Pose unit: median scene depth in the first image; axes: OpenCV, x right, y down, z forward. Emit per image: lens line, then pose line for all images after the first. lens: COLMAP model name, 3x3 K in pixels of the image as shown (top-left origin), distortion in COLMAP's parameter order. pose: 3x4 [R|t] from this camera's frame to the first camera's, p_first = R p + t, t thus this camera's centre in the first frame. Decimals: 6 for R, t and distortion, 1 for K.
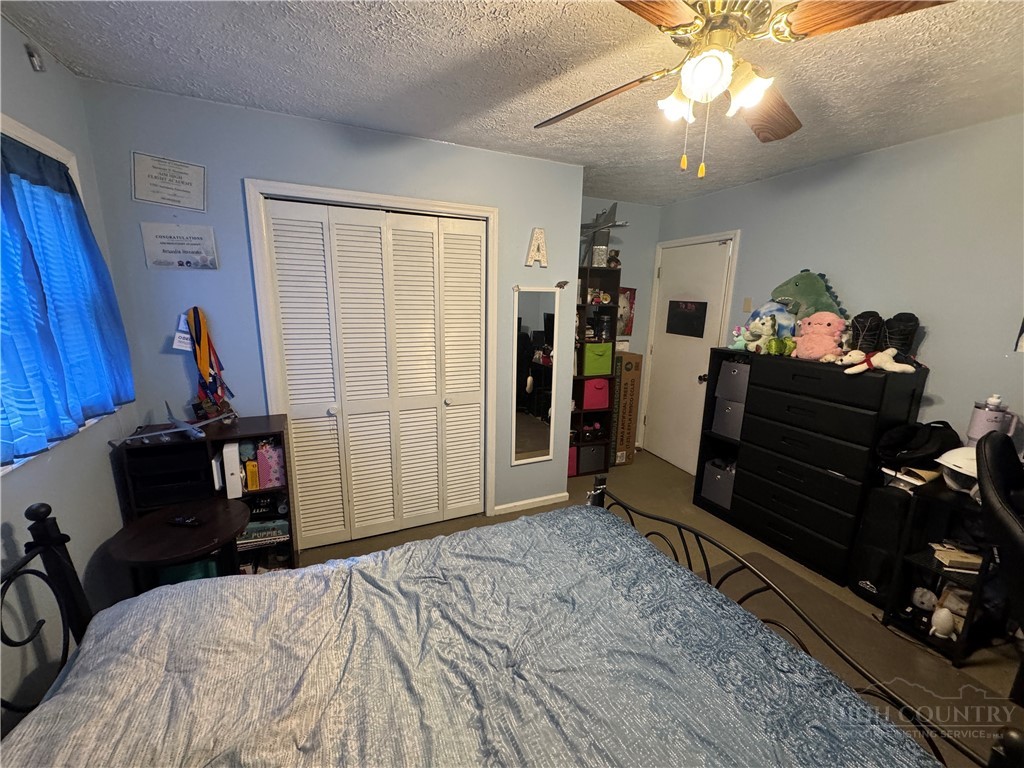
lens RADIAL K [[406.8, 0, 512.3], [0, 406.8, 385.1], [0, 0, 1]] dist [0.000135, -0.000379]
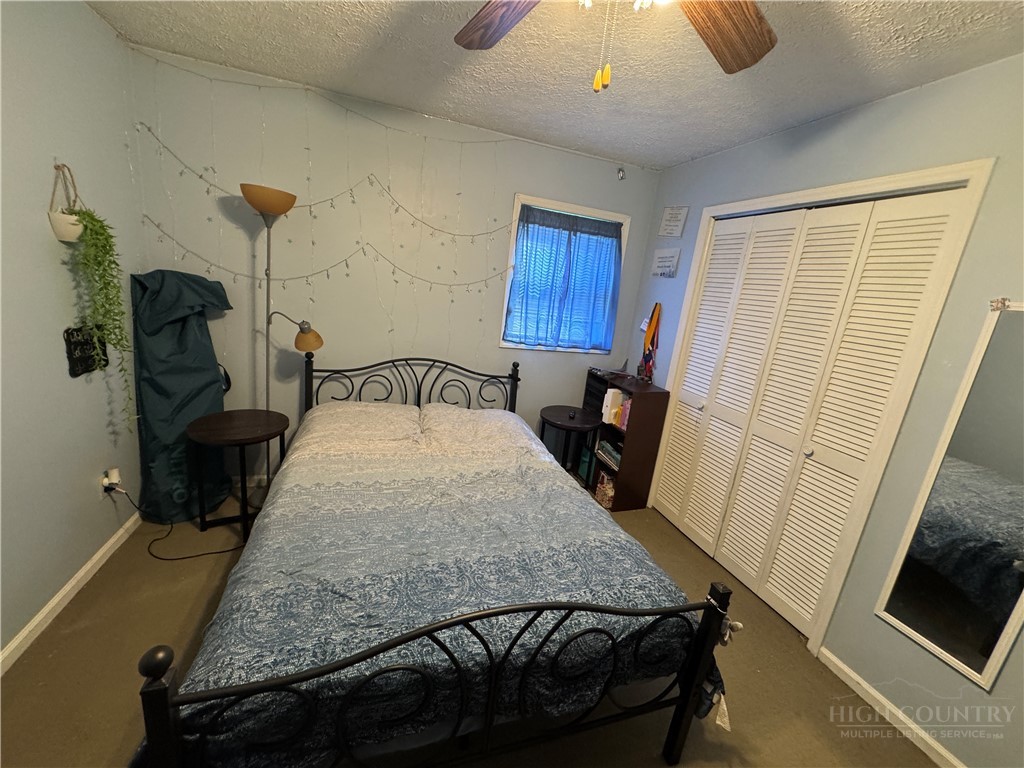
lens RADIAL K [[406.8, 0, 512.9], [0, 406.8, 383.8], [0, 0, 1]] dist [0.000135, -0.000379]
pose [[-0.092945, 0.207567, -0.973795, 0.767369], [-0.325373, 0.918001, 0.226729, -0.085057], [0.941007, 0.337920, -0.017787, 0.621013]]
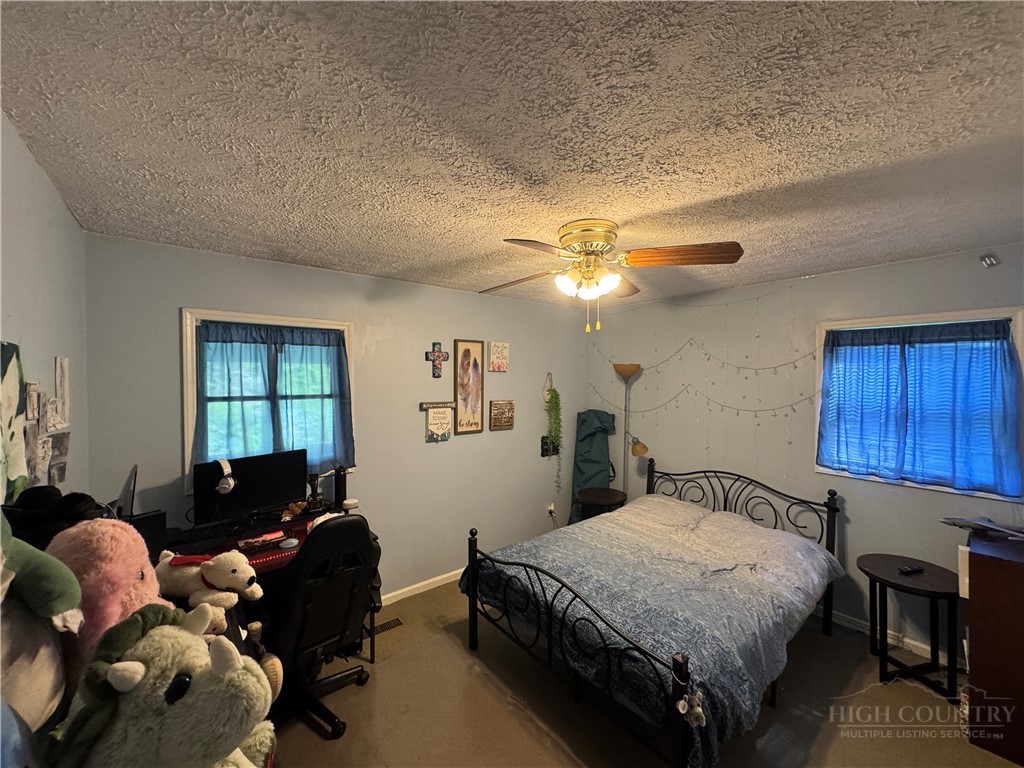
lens RADIAL K [[406.8, 0, 510.1], [0, 406.8, 378.4], [0, 0, 1]] dist [0.000135, -0.000379]
pose [[-0.965177, -0.016059, -0.261103, 0.713375], [-0.073362, 0.974678, 0.211238, -0.395956], [0.251099, 0.223038, -0.941915, 1.500739]]
